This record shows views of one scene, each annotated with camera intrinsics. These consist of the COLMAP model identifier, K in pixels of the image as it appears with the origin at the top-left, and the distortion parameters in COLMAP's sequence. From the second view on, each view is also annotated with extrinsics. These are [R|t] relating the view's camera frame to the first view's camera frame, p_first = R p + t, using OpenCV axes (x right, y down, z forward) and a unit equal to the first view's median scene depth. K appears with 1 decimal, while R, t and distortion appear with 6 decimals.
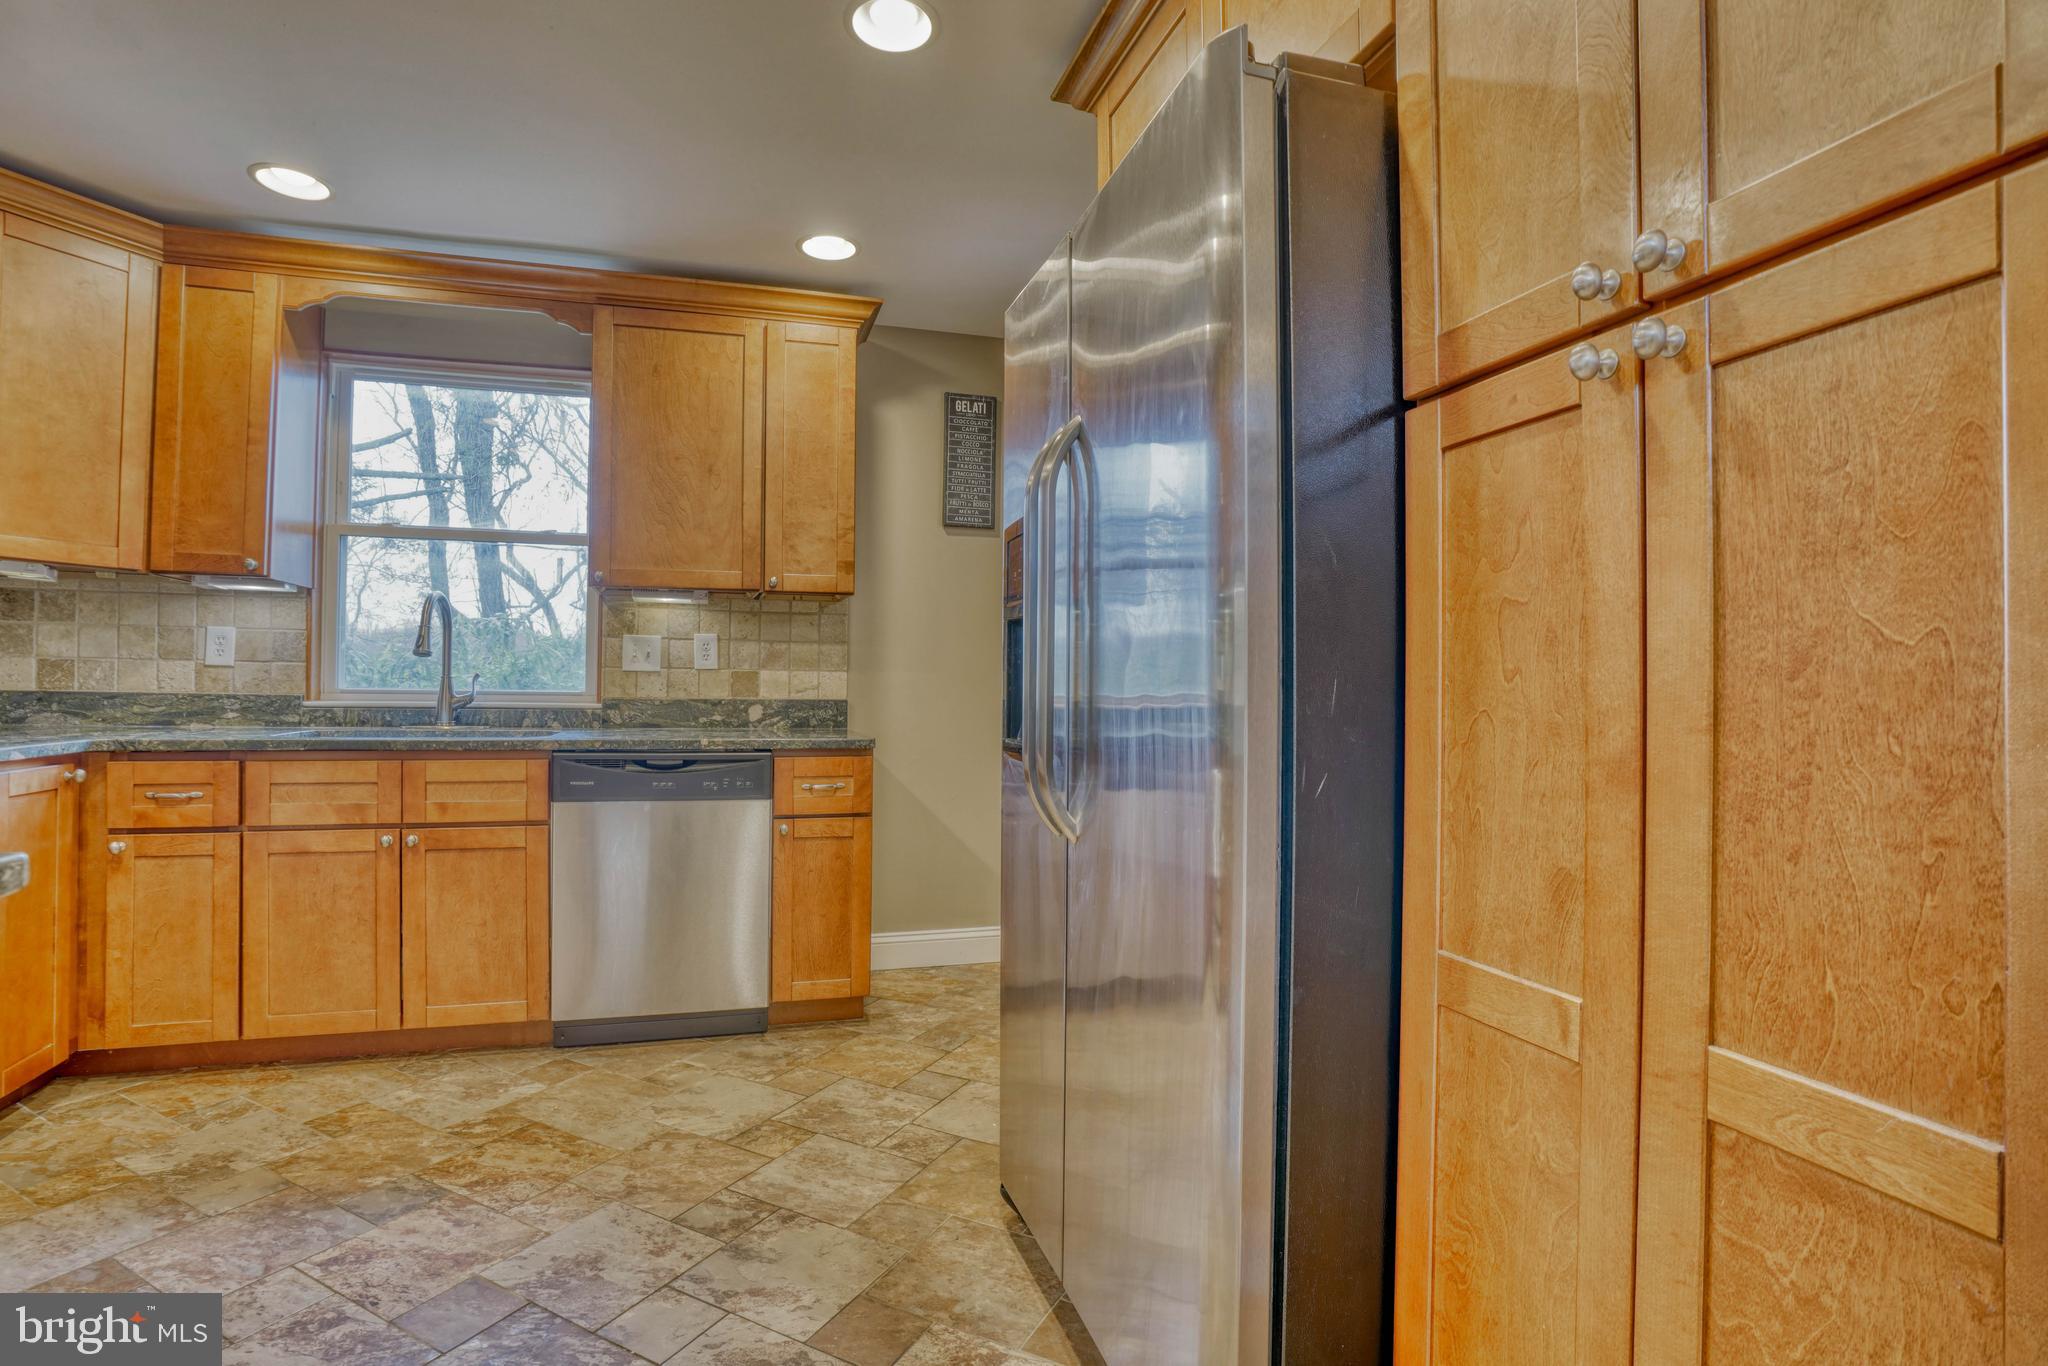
lens RADIAL K [[981.8, 0, 994.8], [0, 981.8, 686.2], [0, 0, 1]] dist [-0.065265, 0.019827]
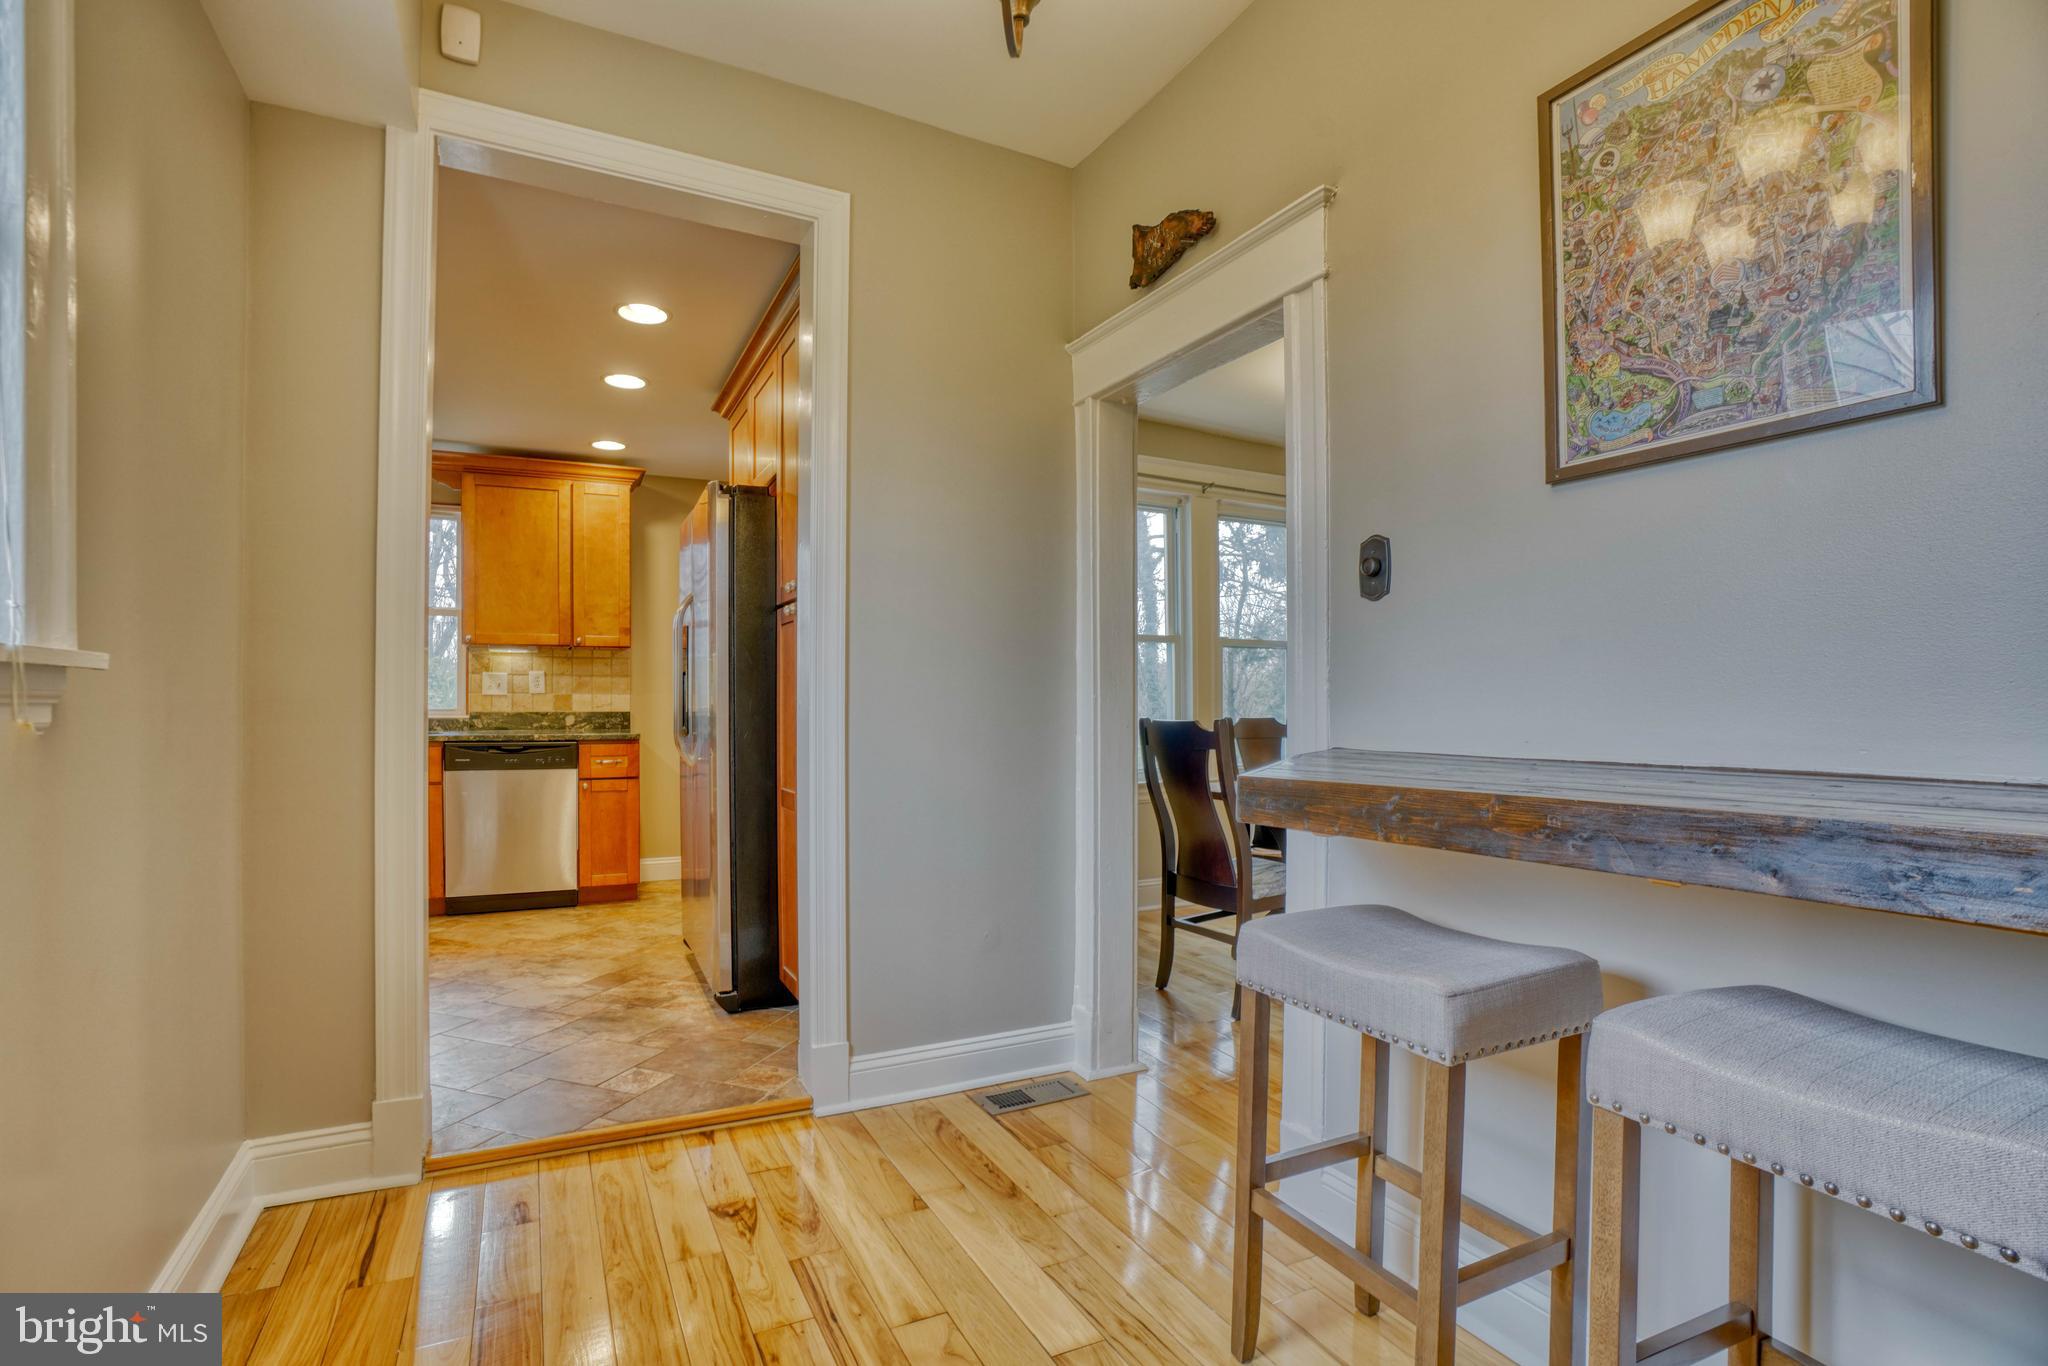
lens RADIAL K [[949.3, 0, 1003.8], [0, 949.3, 716.5], [0, 0, 1]] dist [-0.071228, 0.024452]
pose [[0.985553, -0.009929, 0.169074, 0.228325], [0.007049, 0.999820, 0.017625, -0.001251], [-0.169218, -0.016179, 0.985446, -0.733314]]
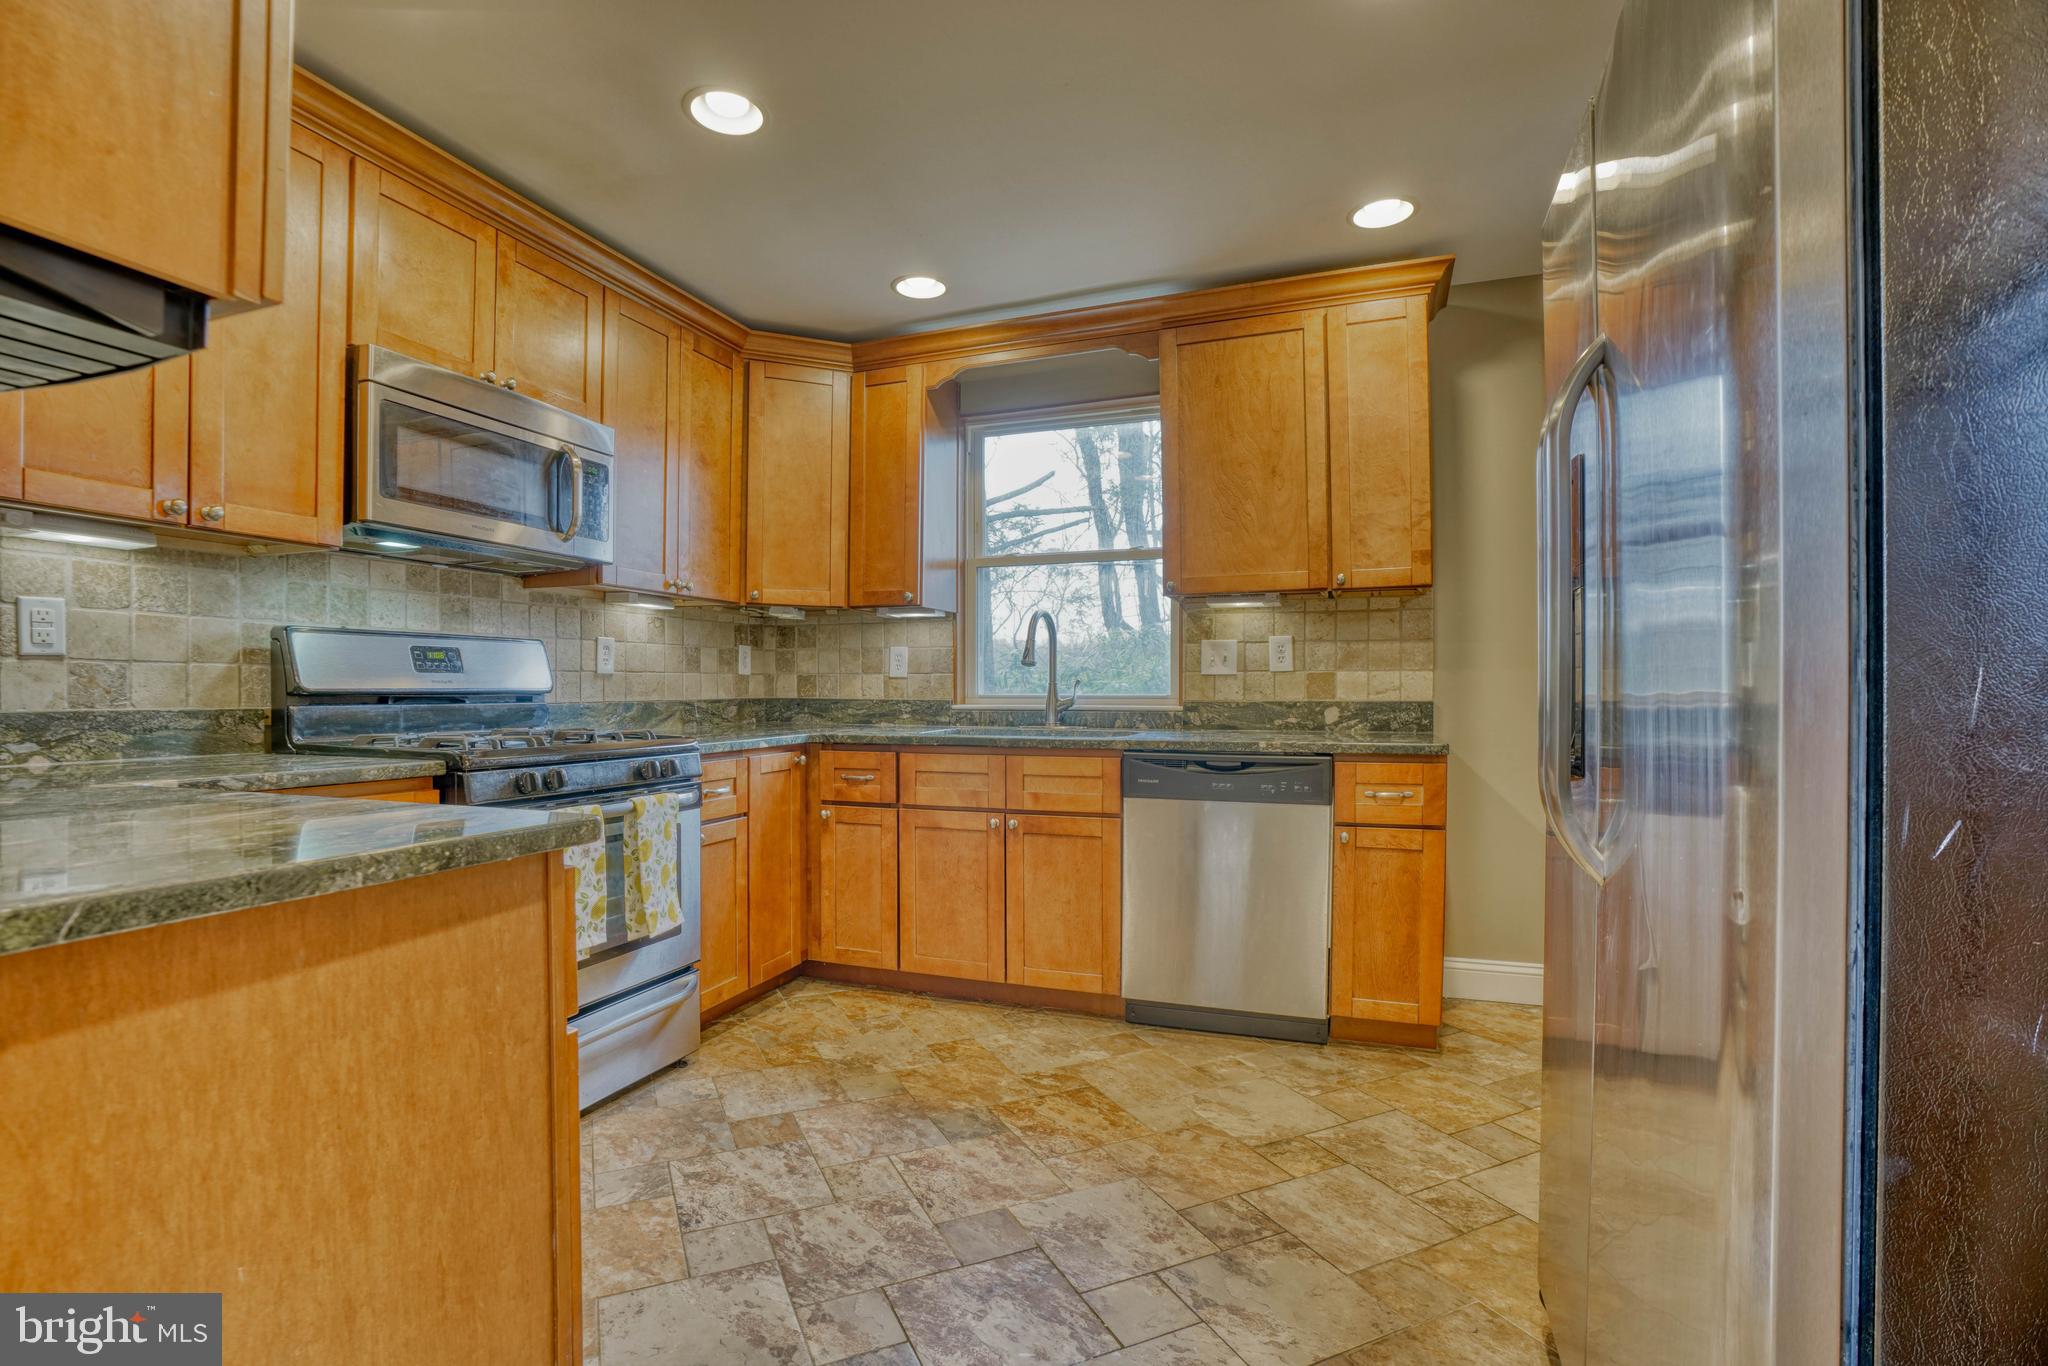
lens RADIAL K [[949.3, 0, 996.0], [0, 949.3, 706.5], [0, 0, 1]] dist [-0.071228, 0.024452]
pose [[0.789848, -0.001212, -0.613301, 0.075895], [0.013842, 0.999779, 0.015851, -0.000971], [0.613146, -0.021009, 0.789690, 0.066492]]
